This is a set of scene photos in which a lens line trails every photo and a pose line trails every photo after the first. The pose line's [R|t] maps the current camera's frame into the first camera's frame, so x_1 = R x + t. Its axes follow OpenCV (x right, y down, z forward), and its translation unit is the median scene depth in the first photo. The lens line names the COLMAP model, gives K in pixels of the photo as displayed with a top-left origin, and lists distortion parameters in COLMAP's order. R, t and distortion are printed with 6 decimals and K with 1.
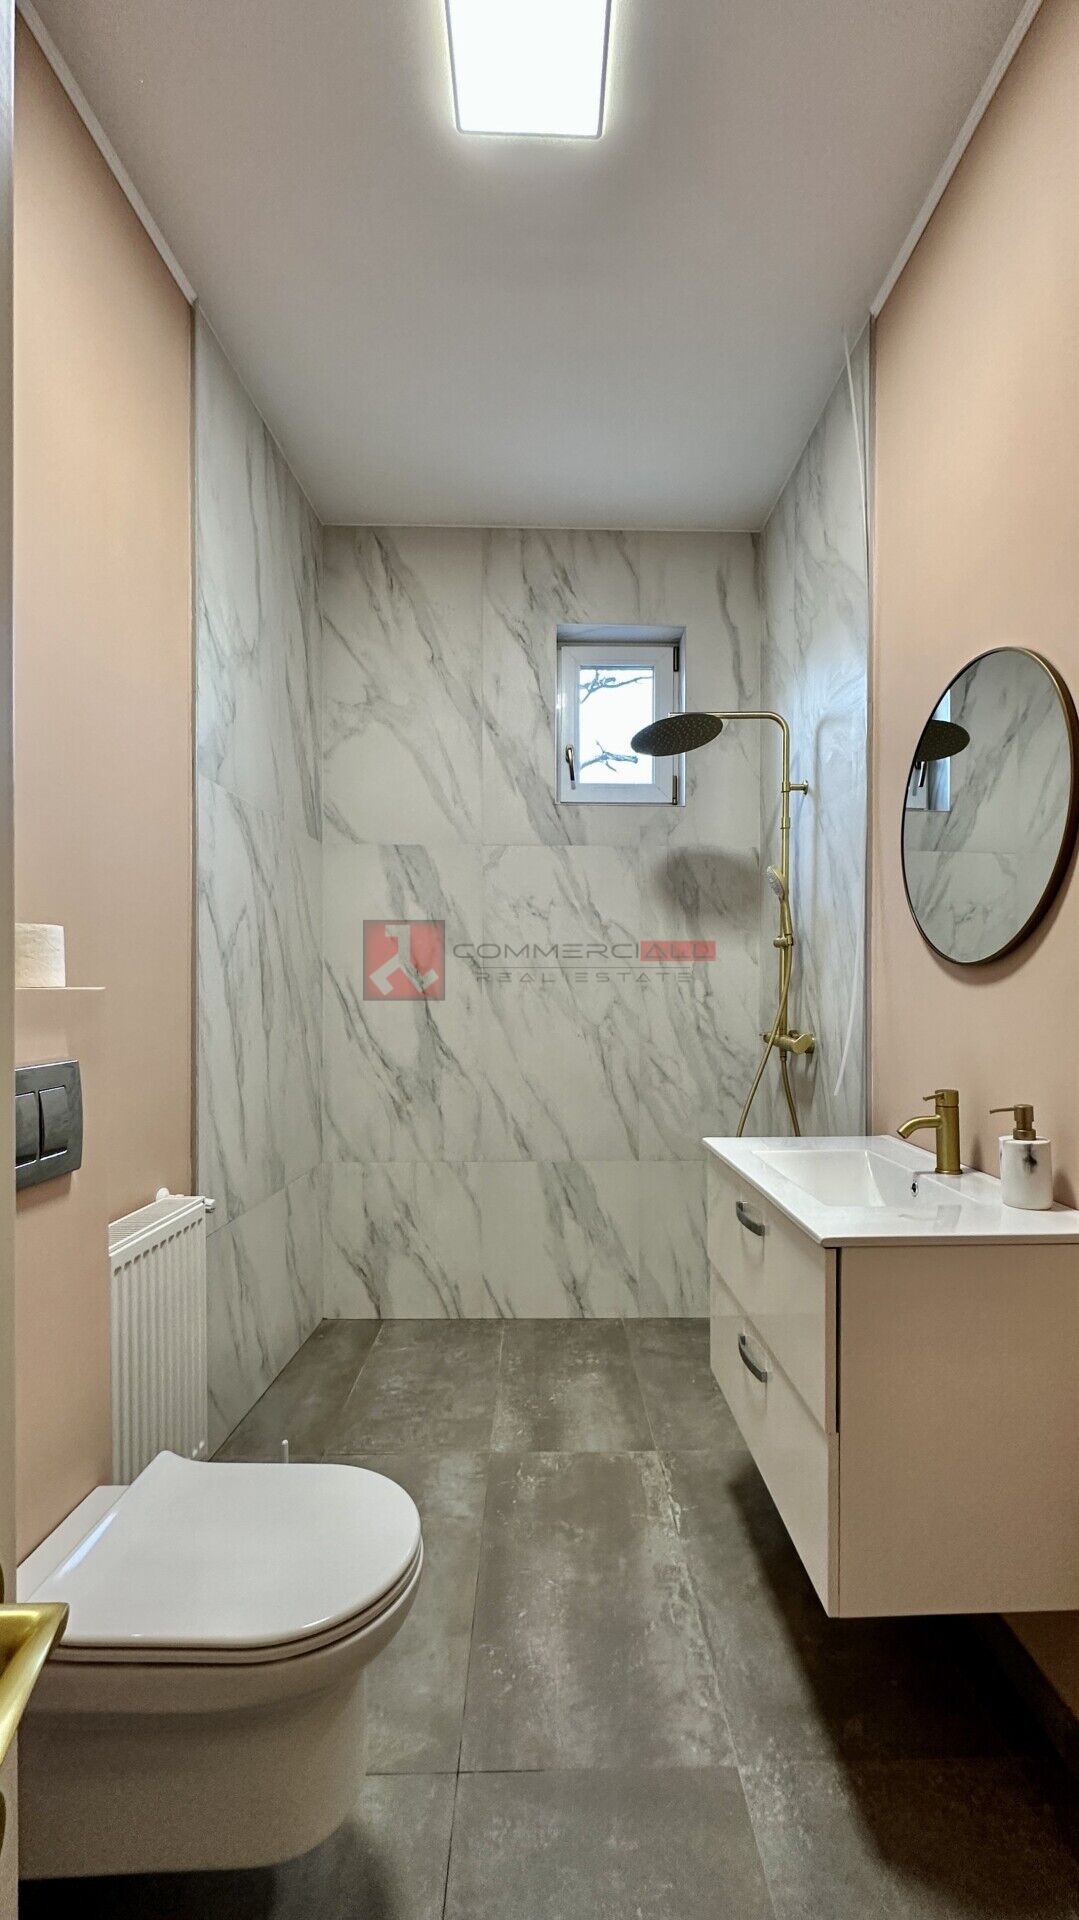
lens RADIAL K [[764.7, 0, 538.8], [0, 764.7, 970.3], [0, 0, 1]] dist [0.000996, 0.000264]
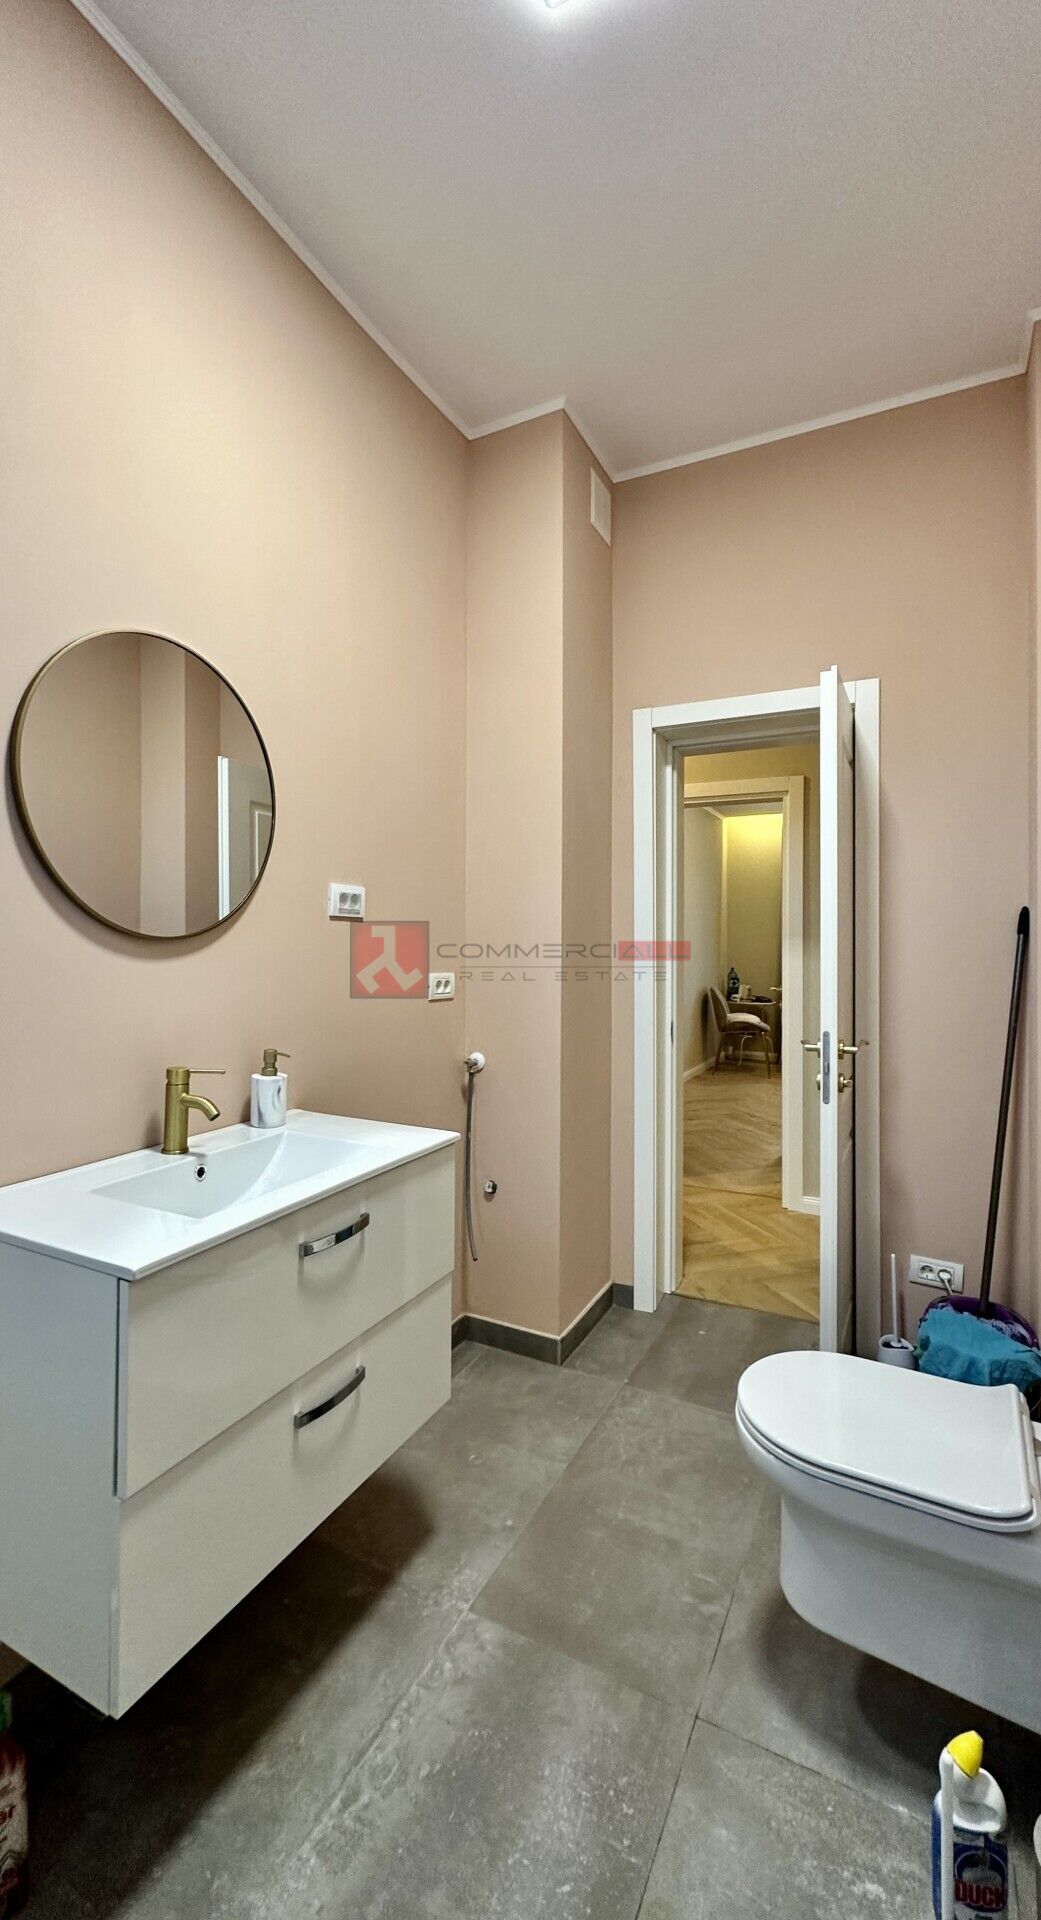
lens RADIAL K [[770.4, 0, 520.1], [0, 770.4, 949.0], [0, 0, 1]] dist [-0.001462, -0.000124]
pose [[-0.879996, -0.015984, 0.474711, -0.341543], [-0.020484, 0.999781, -0.004307, -0.000719], [-0.474538, -0.013514, -0.880131, 1.858674]]
